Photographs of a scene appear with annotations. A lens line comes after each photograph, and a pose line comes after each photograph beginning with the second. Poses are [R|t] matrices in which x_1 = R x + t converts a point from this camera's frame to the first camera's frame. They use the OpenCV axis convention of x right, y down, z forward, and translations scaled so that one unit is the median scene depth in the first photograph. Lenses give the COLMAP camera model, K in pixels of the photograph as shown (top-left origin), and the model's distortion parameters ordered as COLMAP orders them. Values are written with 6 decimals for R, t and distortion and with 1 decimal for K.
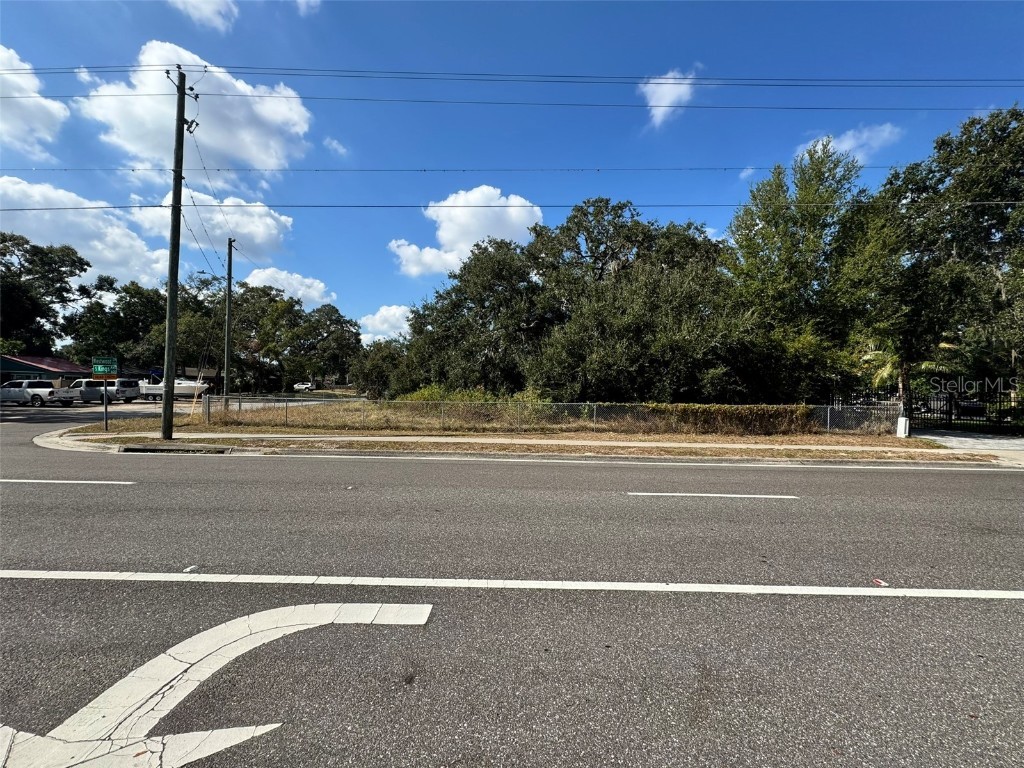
lens RADIAL K [[407.0, 0, 512.0], [0, 407.0, 384.0], [0, 0, 1]] dist [0.000447, -0.000179]
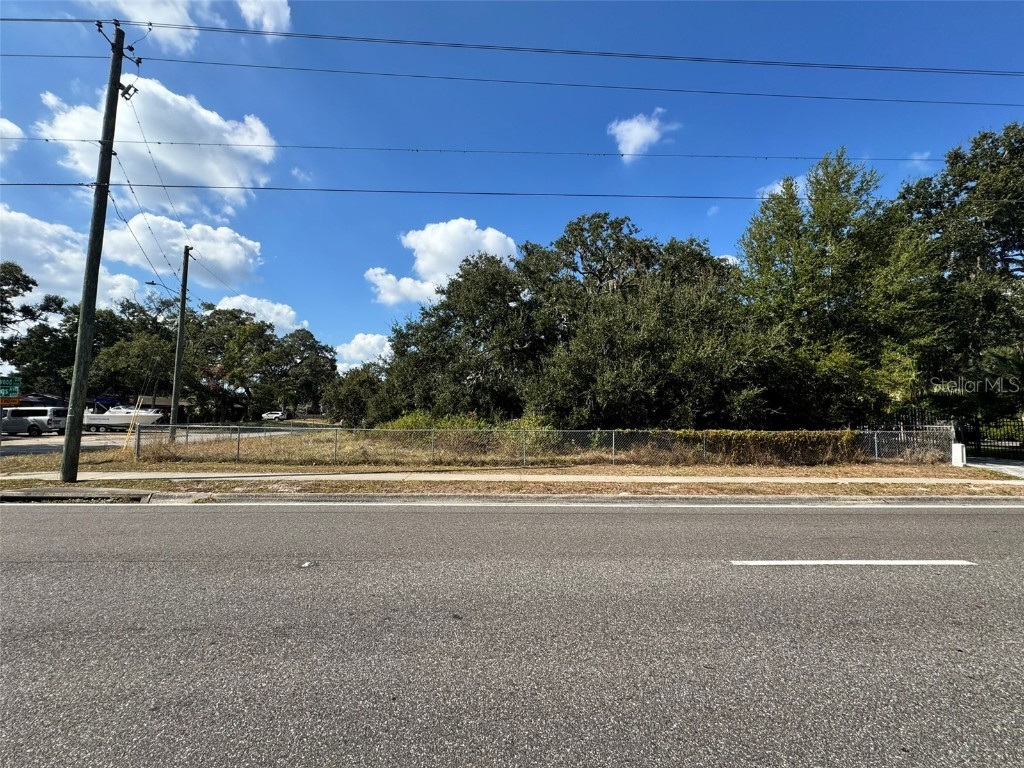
lens RADIAL K [[407.0, 0, 512.0], [0, 407.0, 384.0], [0, 0, 1]] dist [0.000447, -0.000179]
pose [[0.998643, -0.001645, 0.052052, -0.042636], [0.005328, 0.997484, -0.070697, 0.008192], [-0.051805, 0.070878, 0.996139, 0.127407]]
